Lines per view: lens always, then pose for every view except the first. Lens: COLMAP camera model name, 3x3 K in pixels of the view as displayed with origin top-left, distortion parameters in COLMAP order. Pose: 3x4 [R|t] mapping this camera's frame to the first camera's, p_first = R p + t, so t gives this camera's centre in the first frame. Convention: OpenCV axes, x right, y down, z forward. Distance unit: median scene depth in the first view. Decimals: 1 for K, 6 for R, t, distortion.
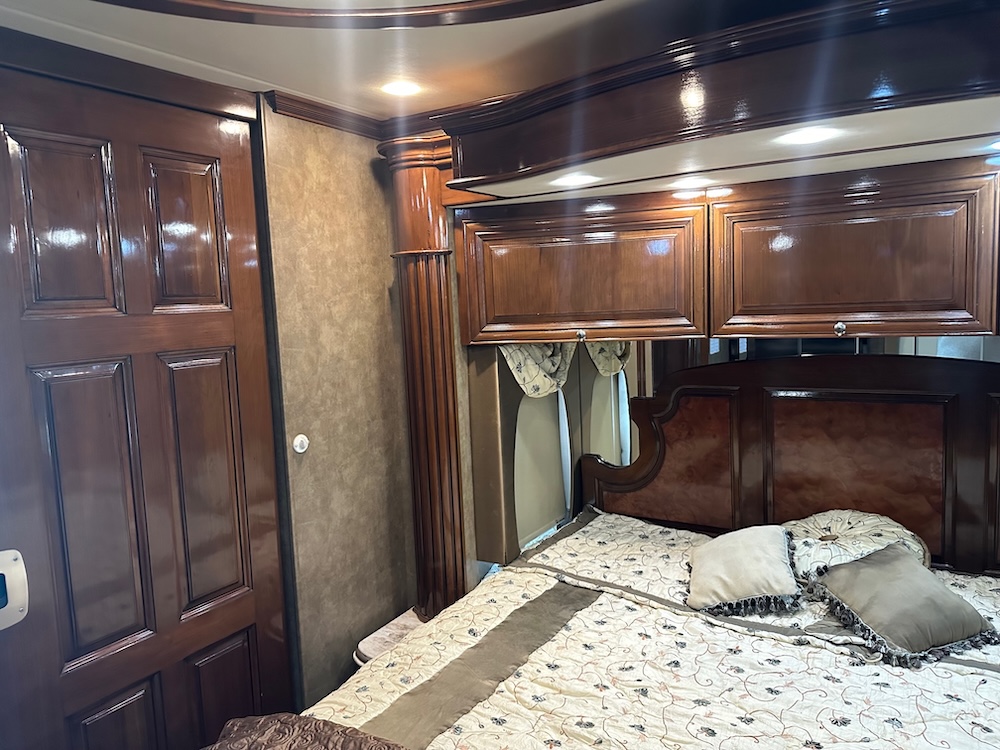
lens RADIAL K [[705.7, 0, 504.7], [0, 705.7, 373.7], [0, 0, 1]] dist [0.046026, -0.047320]
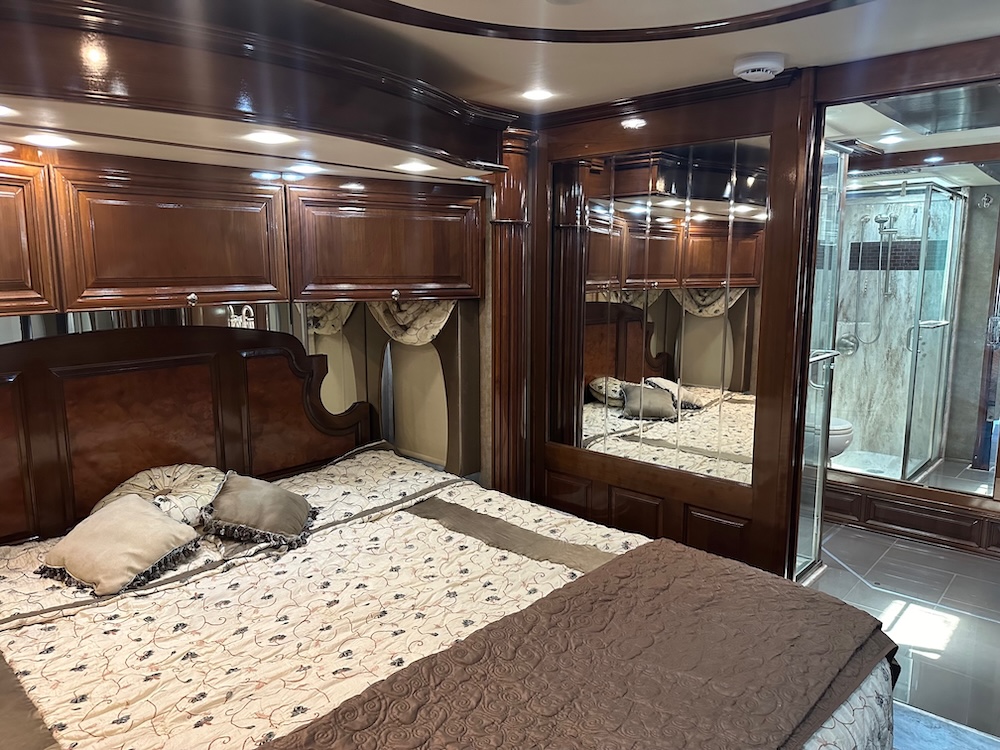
lens RADIAL K [[705.7, 0, 505.6], [0, 705.7, 378.1], [0, 0, 1]] dist [0.046026, -0.047320]
pose [[0.204002, -0.115361, 0.972150, -0.553026], [0.102243, 0.990113, 0.096038, 0.003573], [-0.973617, 0.079804, 0.213780, 0.265745]]
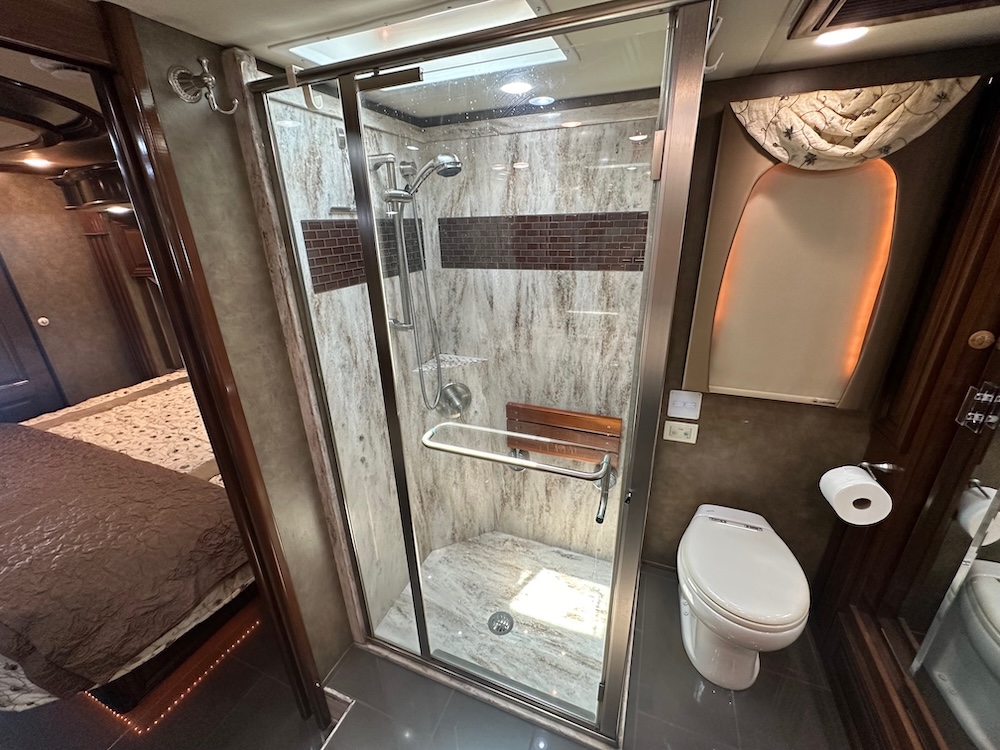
lens RADIAL K [[407.6, 0, 501.7], [0, 407.6, 376.7], [0, 0, 1]] dist [-0.001084, 0.000735]
pose [[0.986731, -0.046447, 0.155579, 1.079018], [0.004882, 0.966263, 0.257511, -0.072014], [-0.162291, -0.253335, 0.953668, -0.637844]]
